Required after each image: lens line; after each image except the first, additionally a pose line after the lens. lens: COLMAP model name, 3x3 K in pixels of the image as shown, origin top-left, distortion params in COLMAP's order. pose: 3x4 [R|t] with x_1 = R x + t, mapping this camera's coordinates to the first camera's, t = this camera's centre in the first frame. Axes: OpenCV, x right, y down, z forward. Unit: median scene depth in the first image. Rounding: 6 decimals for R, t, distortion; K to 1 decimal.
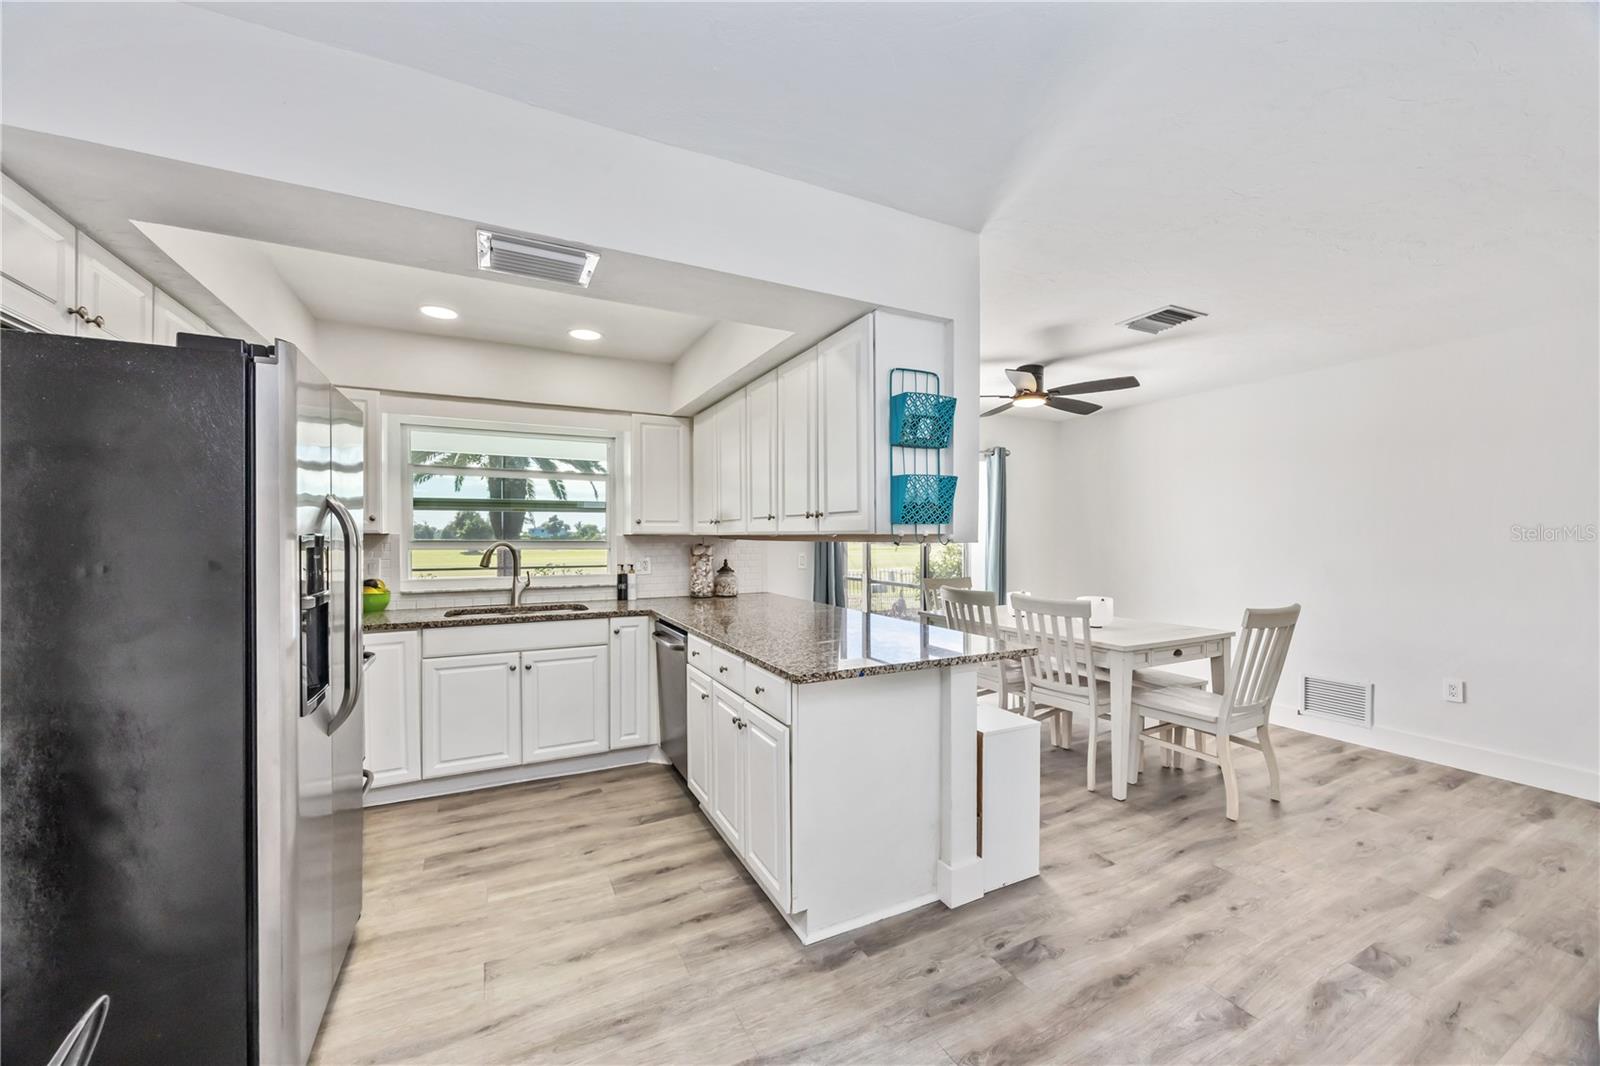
lens RADIAL K [[613.3, 0, 803.1], [0, 613.3, 544.1], [0, 0, 1]] dist [-0.002228, -0.000230]
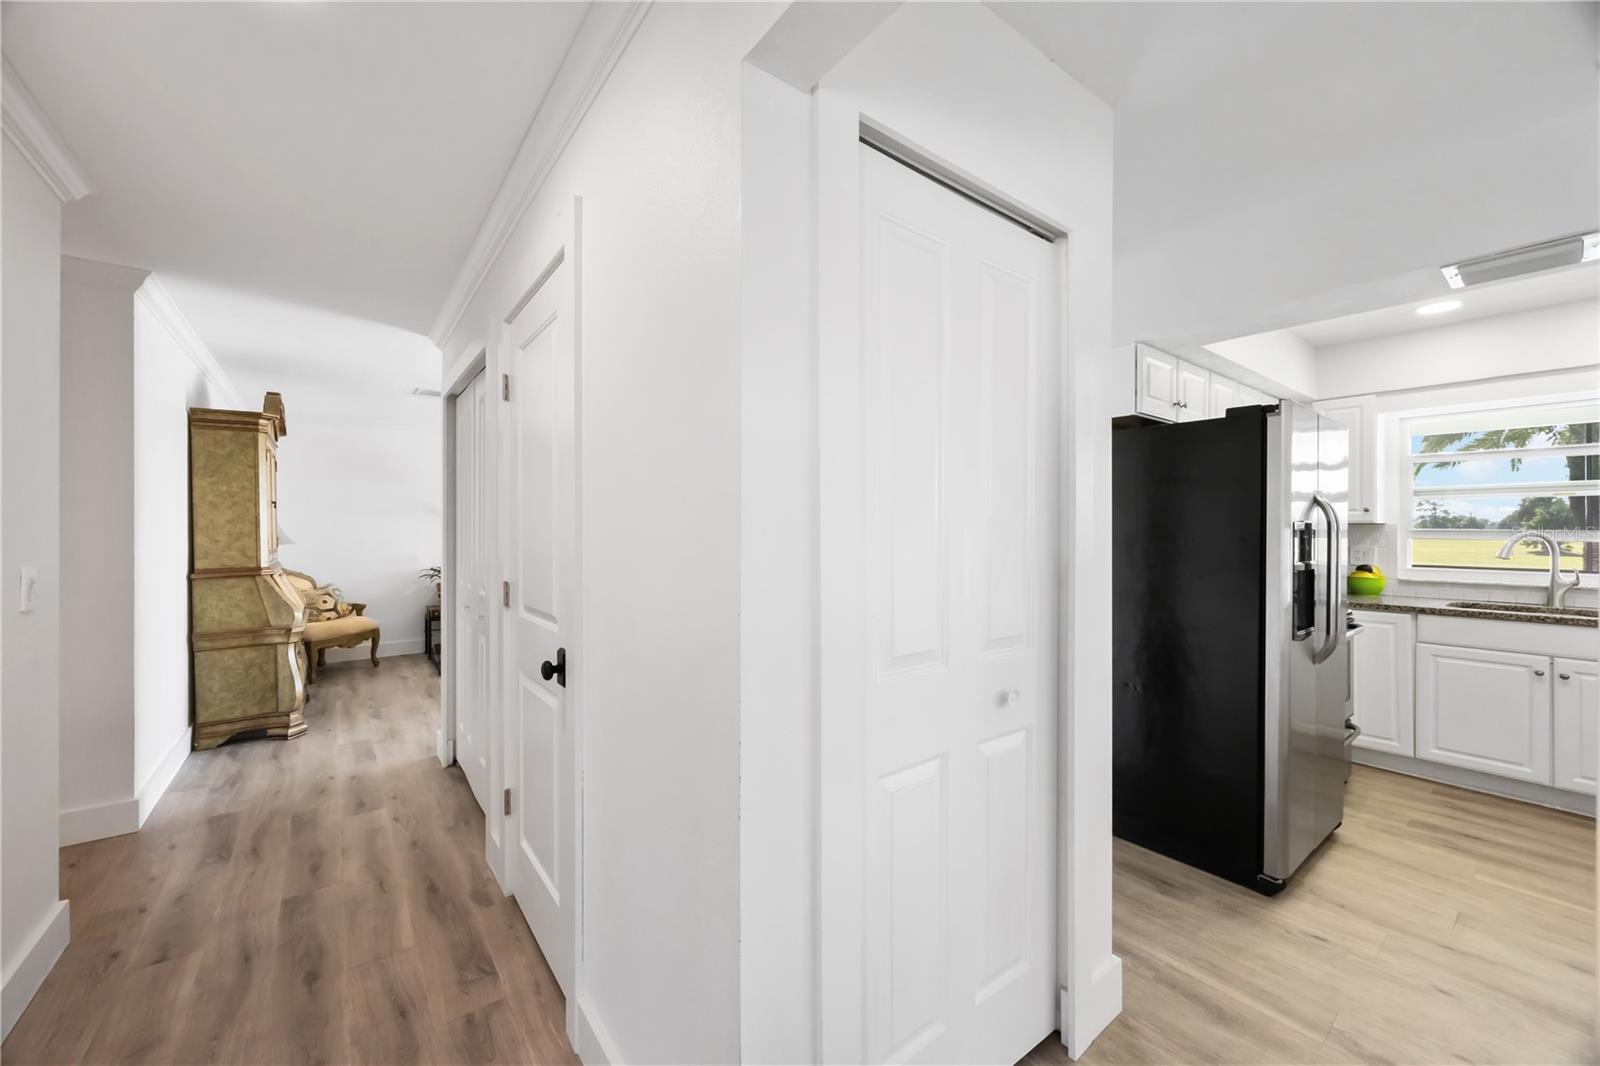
lens RADIAL K [[607.9, 0, 803.6], [0, 607.9, 529.5], [0, 0, 1]] dist [0.000152, -0.000027]
pose [[0.185431, -0.001296, -0.982656, 0.239060], [-0.013016, 0.999908, -0.003775, 0.014156], [0.982571, 0.013491, 0.185397, -0.261071]]
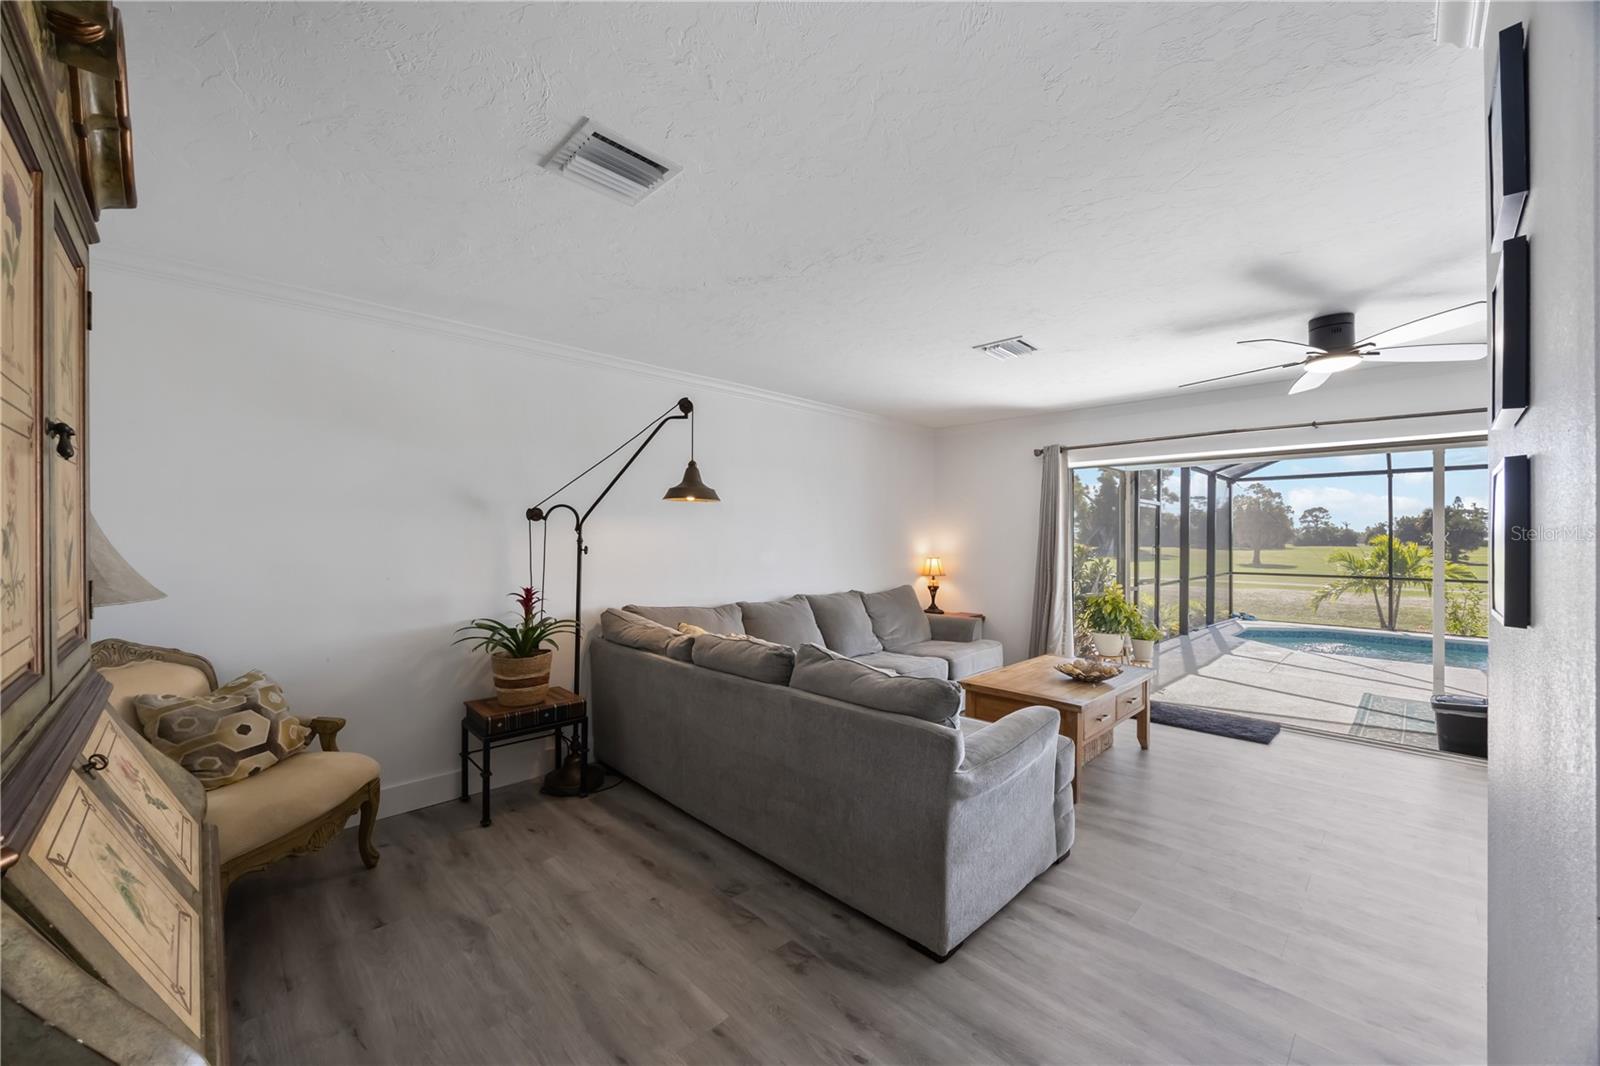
lens RADIAL K [[609.3, 0, 800.0], [0, 609.3, 533.0], [0, 0, 1]] dist [-0.001372, -0.000104]
pose [[0.300133, -0.007411, -0.953869, -1.159384], [-0.016478, 0.999780, -0.012952, 0.012086], [0.953755, 0.019606, 0.299944, -1.050401]]
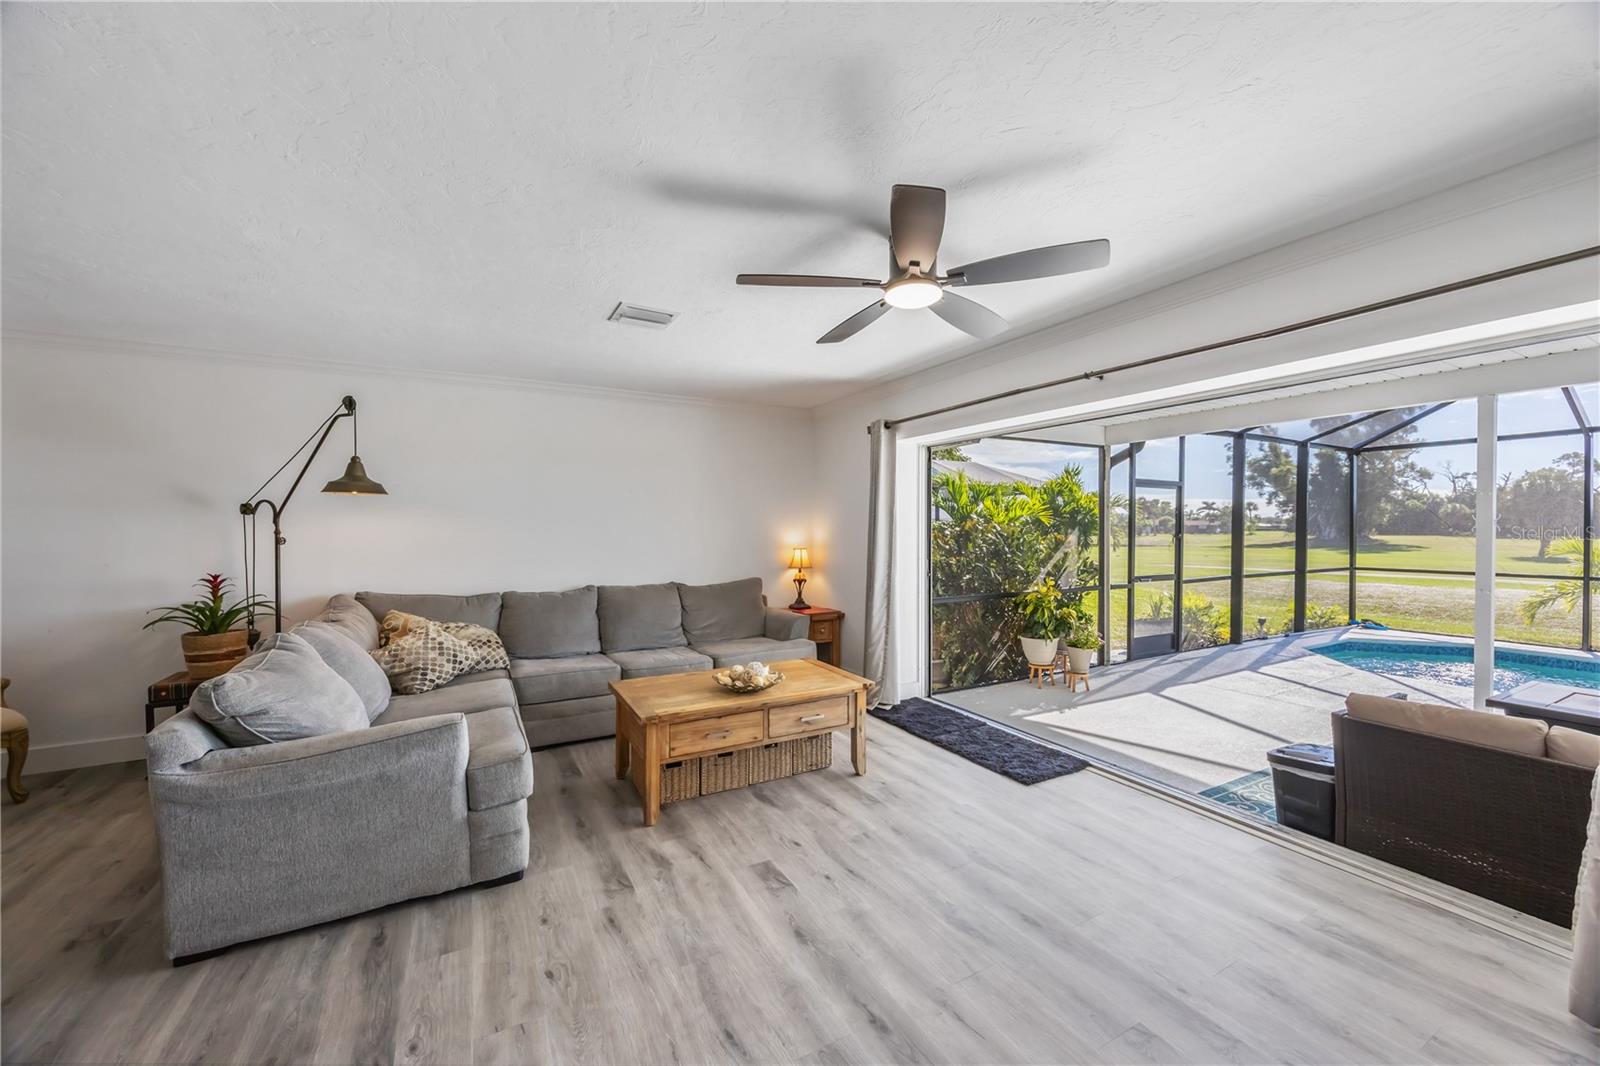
lens RADIAL K [[607.9, 0, 803.6], [0, 607.9, 529.5], [0, 0, 1]] dist [0.000152, -0.000027]
pose [[0.033606, 0.006155, -0.999416, -1.072310], [-0.012142, 0.999910, 0.005750, -0.009963], [0.999361, 0.011941, 0.033678, 0.055824]]
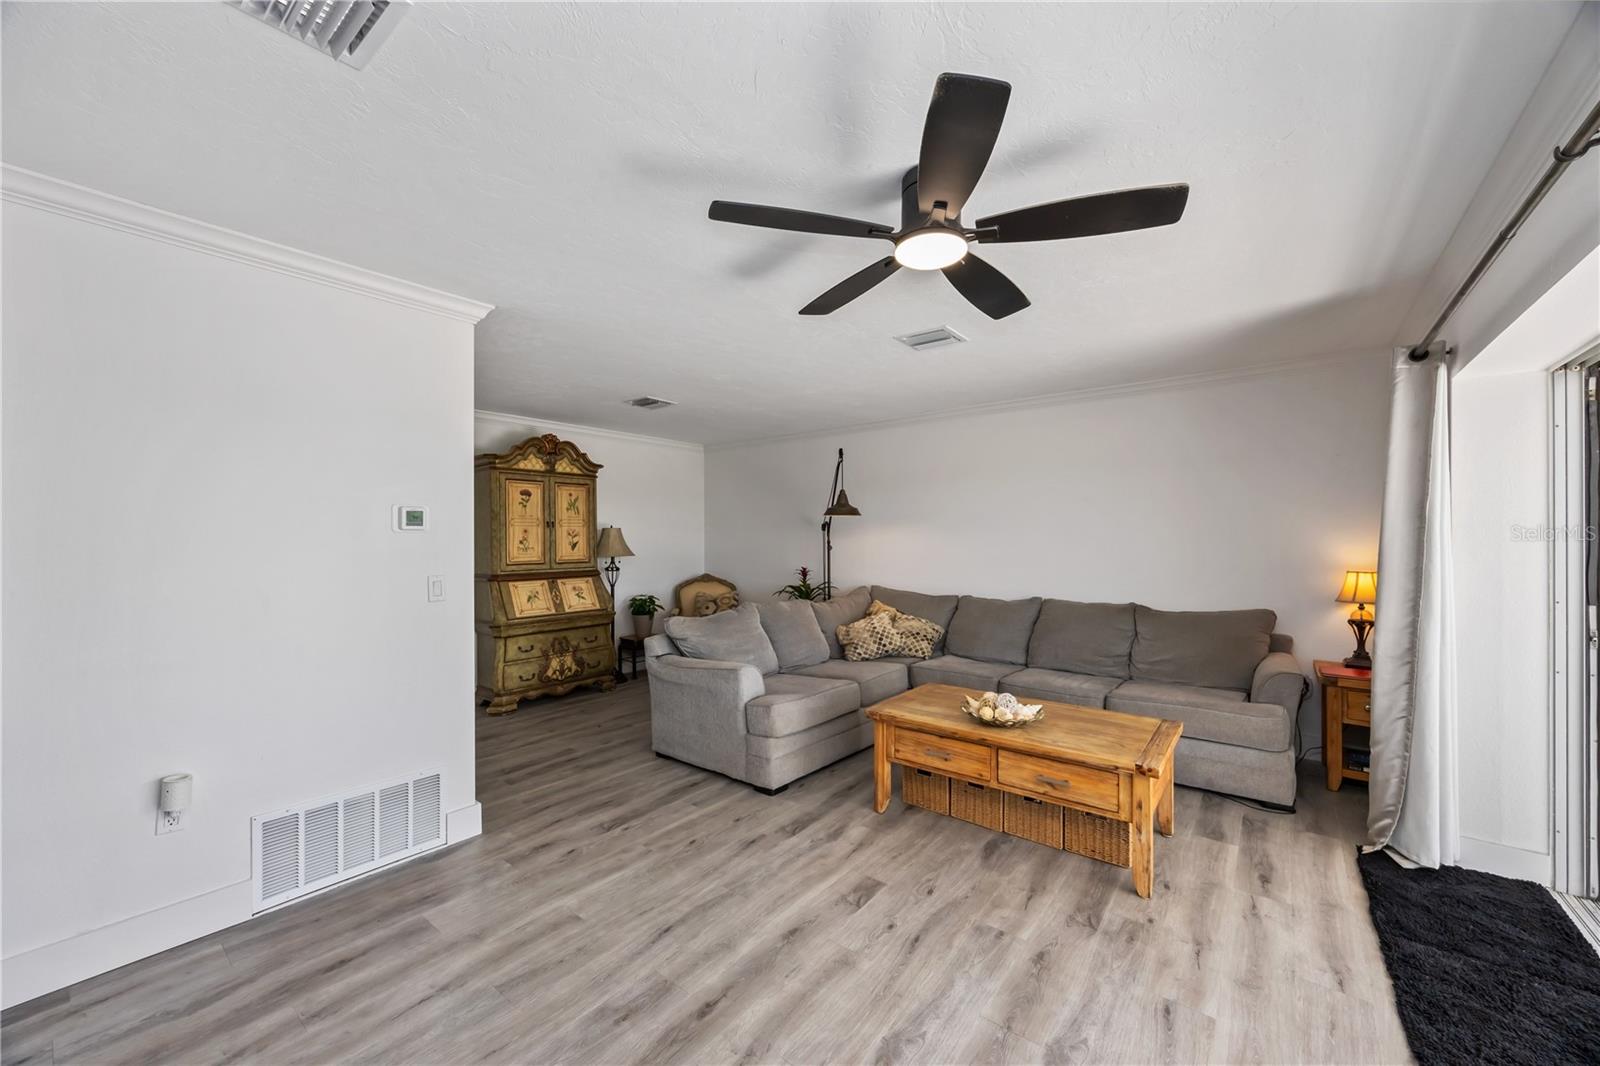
lens RADIAL K [[609.3, 0, 800.0], [0, 609.3, 533.0], [0, 0, 1]] dist [-0.001372, -0.000104]
pose [[-0.909200, 0.000764, -0.416358, -1.516315], [-0.000751, 0.999994, 0.003473, -0.020744], [0.416358, 0.003470, -0.909194, 0.817104]]
